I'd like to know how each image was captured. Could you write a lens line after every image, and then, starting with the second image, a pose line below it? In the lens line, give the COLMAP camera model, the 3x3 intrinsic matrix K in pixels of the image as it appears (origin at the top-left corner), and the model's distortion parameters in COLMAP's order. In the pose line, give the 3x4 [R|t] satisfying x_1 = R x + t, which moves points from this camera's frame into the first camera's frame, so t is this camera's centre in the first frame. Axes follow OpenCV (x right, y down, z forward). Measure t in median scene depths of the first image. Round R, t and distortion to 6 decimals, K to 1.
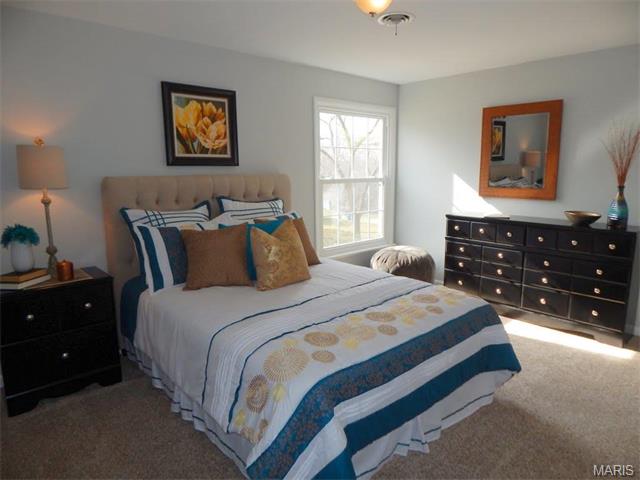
lens RADIAL K [[424.8, 0, 323.1], [0, 424.8, 241.4], [0, 0, 1]] dist [-0.006869, 0.000132]
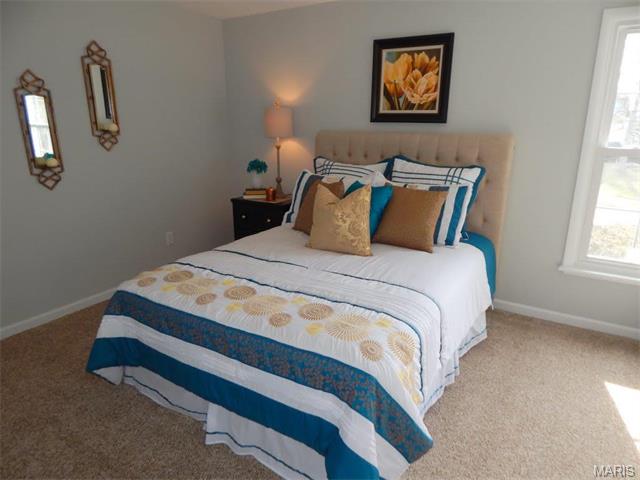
lens RADIAL K [[424.8, 0, 323.1], [0, 424.8, 241.4], [0, 0, 1]] dist [-0.006869, 0.000132]
pose [[0.278035, 0.270494, -0.921699, 0.644604], [-0.172340, 0.958010, 0.229163, -0.110138], [0.944984, 0.095131, 0.312978, 0.557591]]
